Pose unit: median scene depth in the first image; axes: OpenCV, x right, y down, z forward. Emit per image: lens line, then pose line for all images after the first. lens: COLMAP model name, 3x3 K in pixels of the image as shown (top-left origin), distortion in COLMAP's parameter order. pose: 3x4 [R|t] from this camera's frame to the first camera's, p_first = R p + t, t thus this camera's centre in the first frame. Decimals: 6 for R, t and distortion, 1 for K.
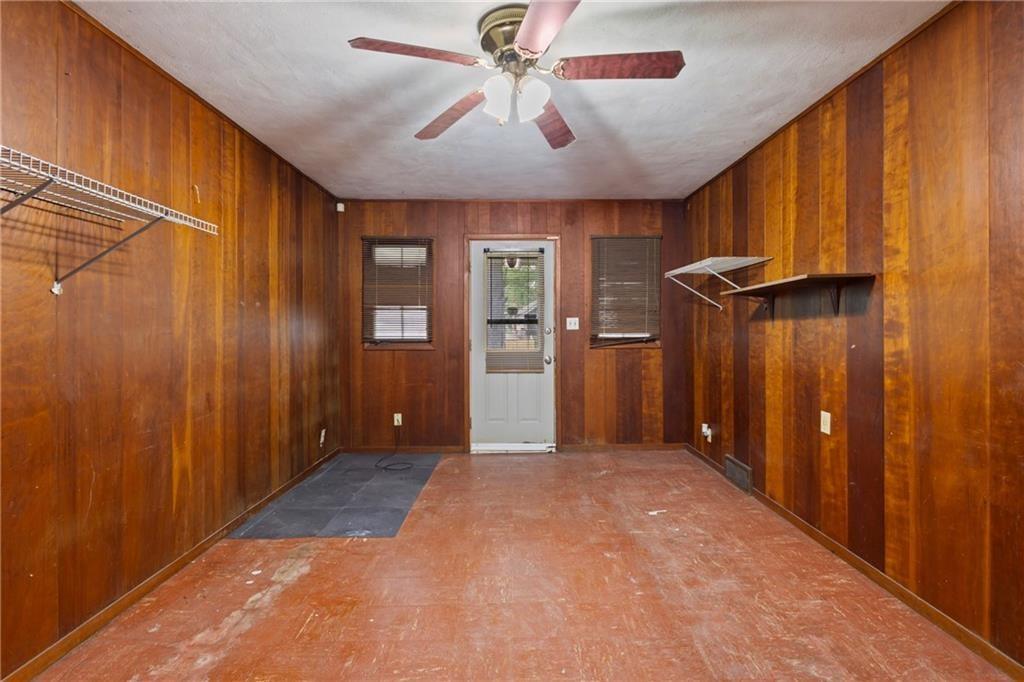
lens RADIAL K [[470.9, 0, 513.9], [0, 470.9, 331.6], [0, 0, 1]] dist [0.013749, -0.000608]
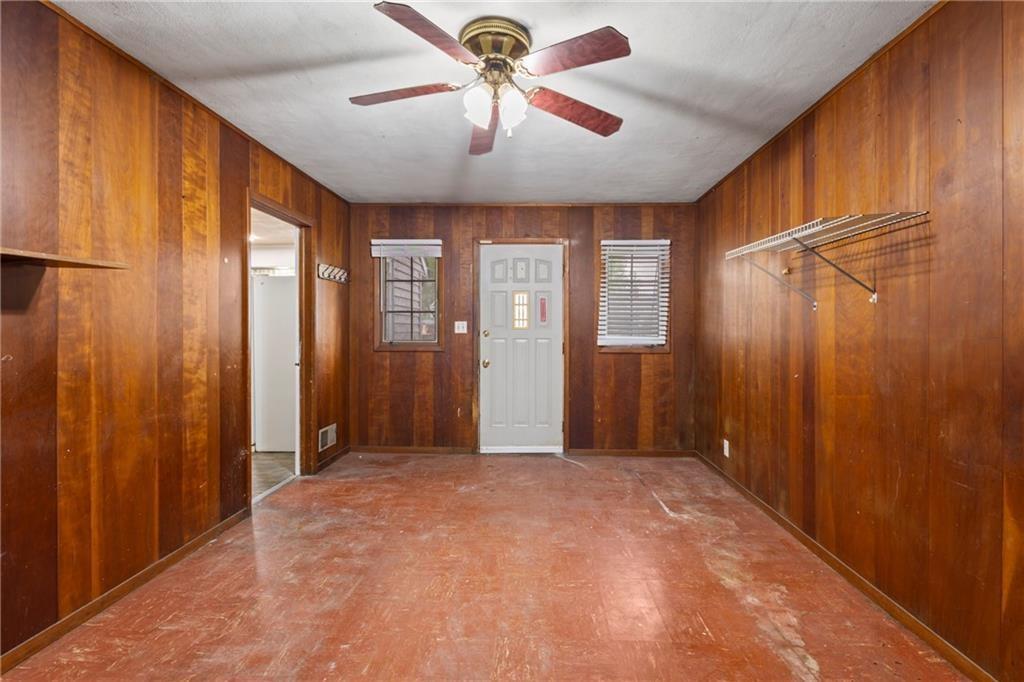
lens RADIAL K [[470.9, 0, 511.3], [0, 470.9, 332.5], [0, 0, 1]] dist [0.013749, -0.000608]
pose [[-0.998099, 0.001301, 0.061622, -0.094136], [0.002096, 0.999915, 0.012832, -0.018302], [-0.061600, 0.012937, -0.998017, 2.060216]]
